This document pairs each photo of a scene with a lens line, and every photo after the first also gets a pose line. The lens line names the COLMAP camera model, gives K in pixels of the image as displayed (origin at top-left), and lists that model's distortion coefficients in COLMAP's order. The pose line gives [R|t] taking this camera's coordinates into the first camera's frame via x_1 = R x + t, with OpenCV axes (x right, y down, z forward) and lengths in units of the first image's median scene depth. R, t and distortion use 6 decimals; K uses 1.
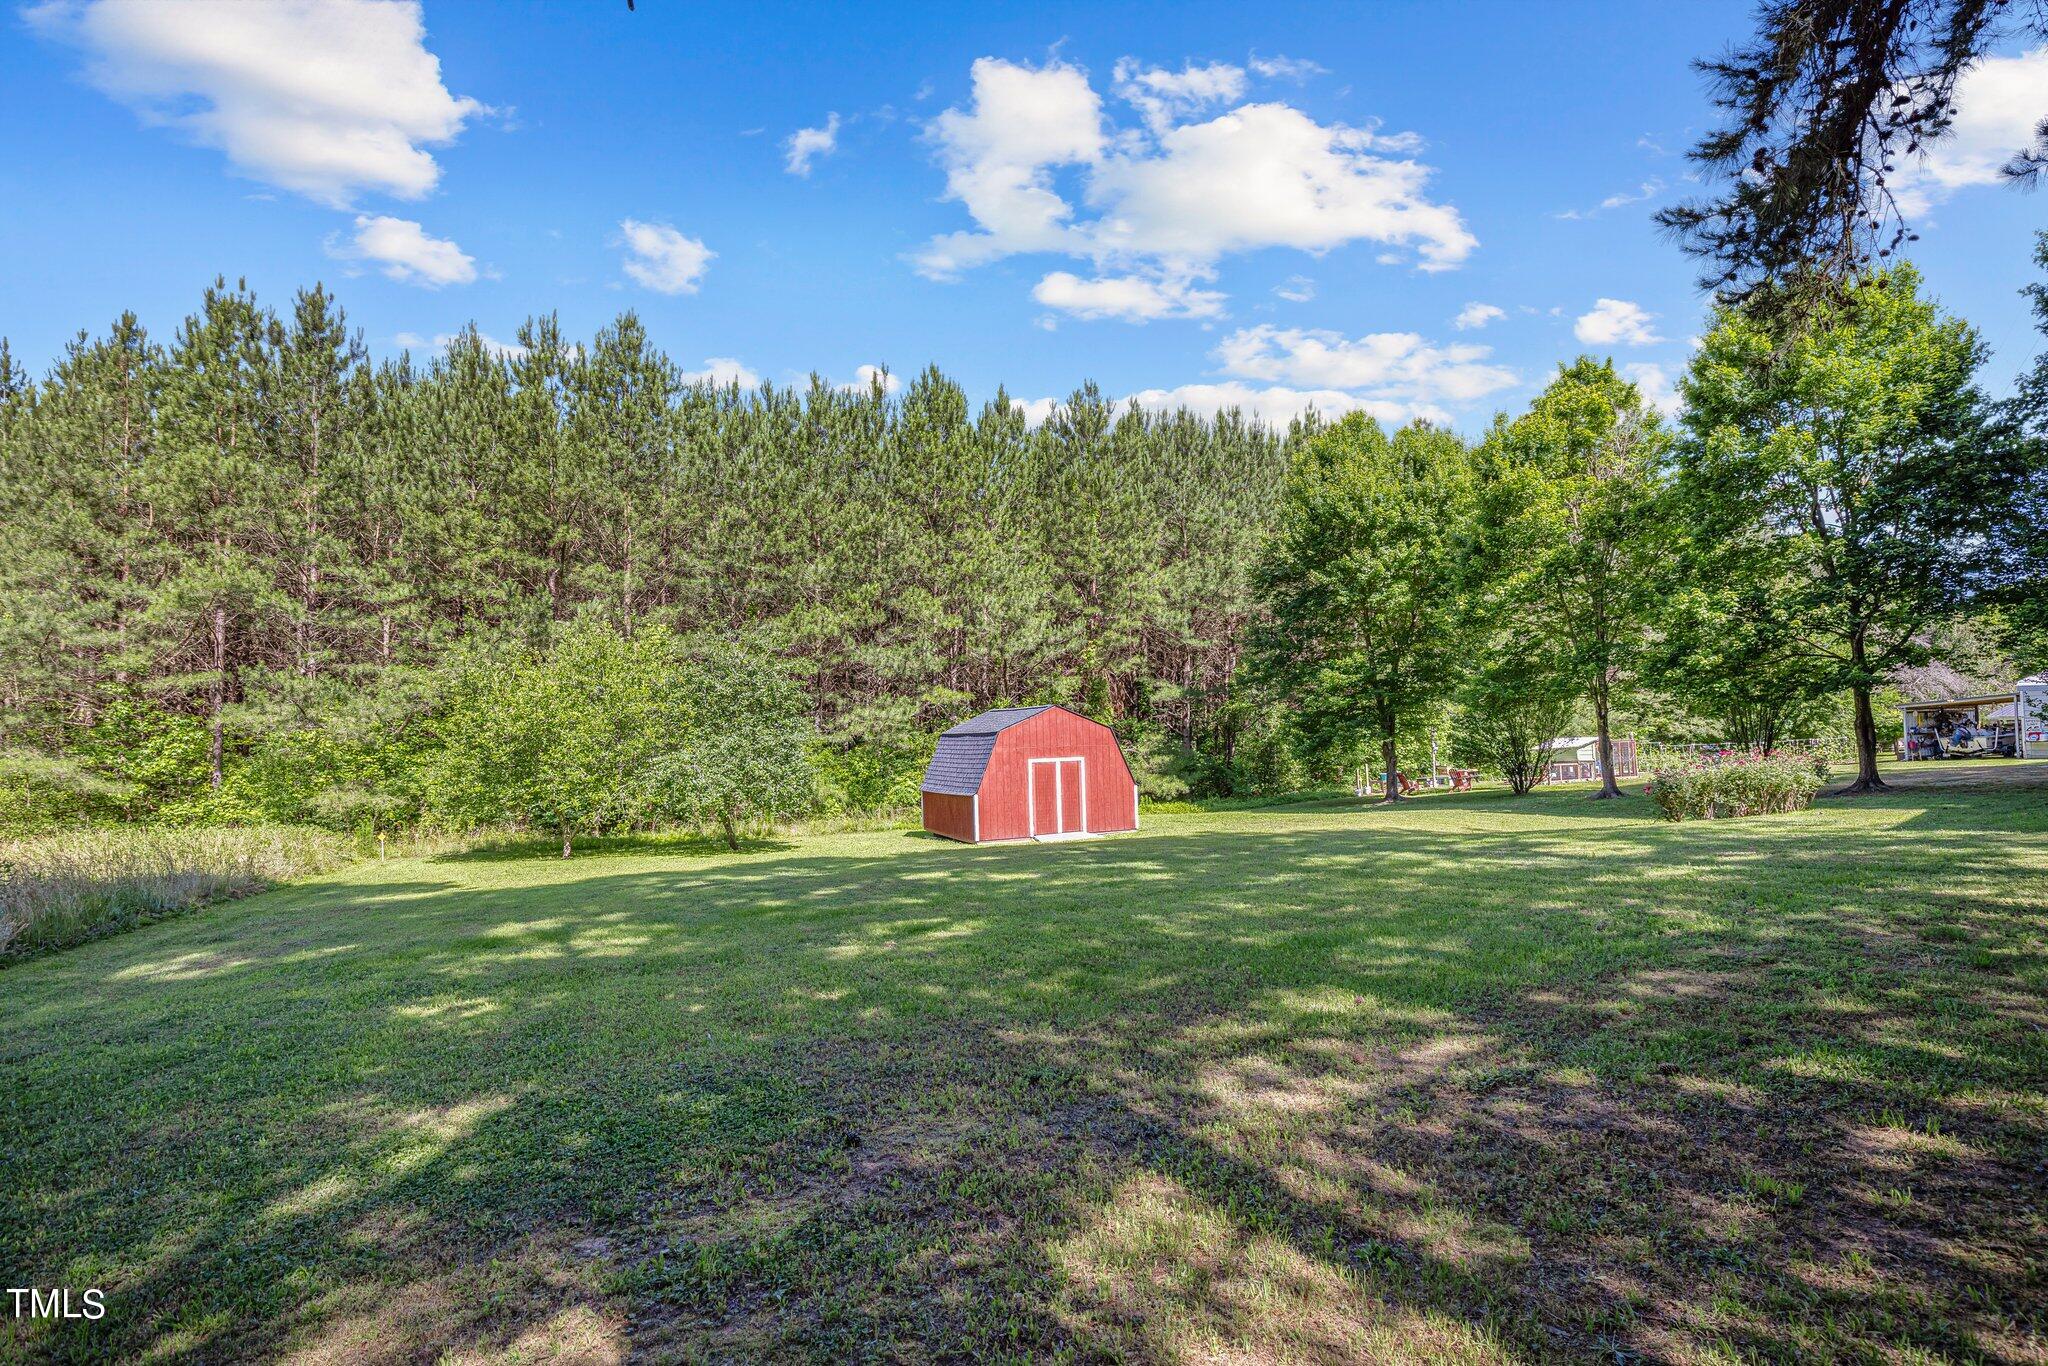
lens RADIAL K [[993.8, 0, 1027.2], [0, 993.8, 678.2], [0, 0, 1]] dist [-0.000993, -0.000967]
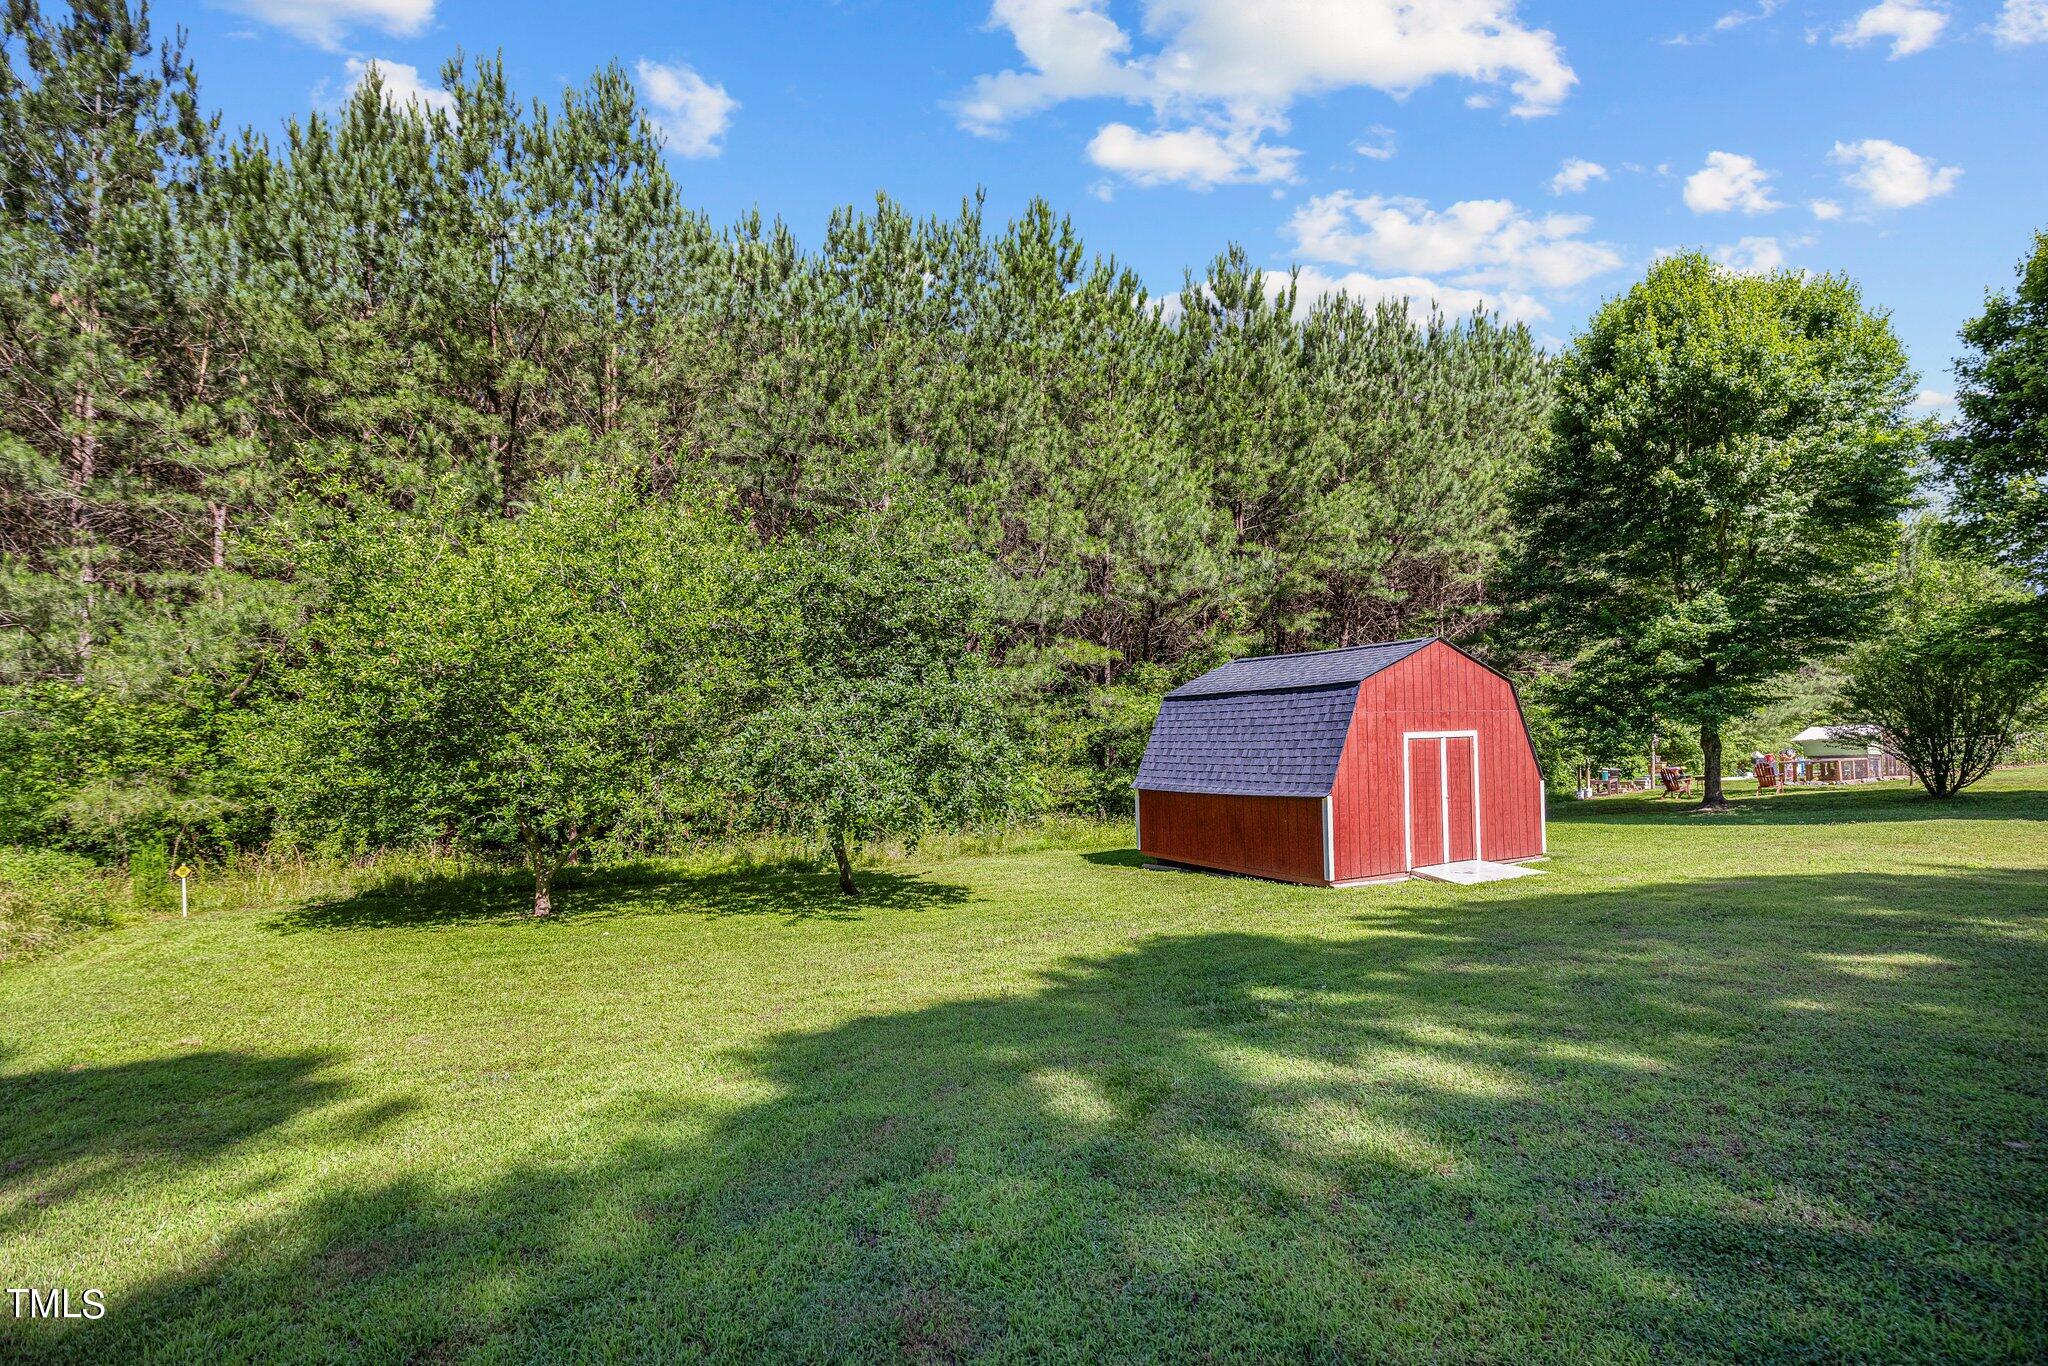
lens RADIAL K [[983.1, 0, 1024.4], [0, 983.1, 695.7], [0, 0, 1]] dist [-0.017357, 0.002709]
pose [[0.997037, 0.009254, 0.076365, -0.208953], [-0.010032, 0.999902, 0.009806, 0.048048], [-0.076267, -0.010543, 0.997032, 0.389221]]
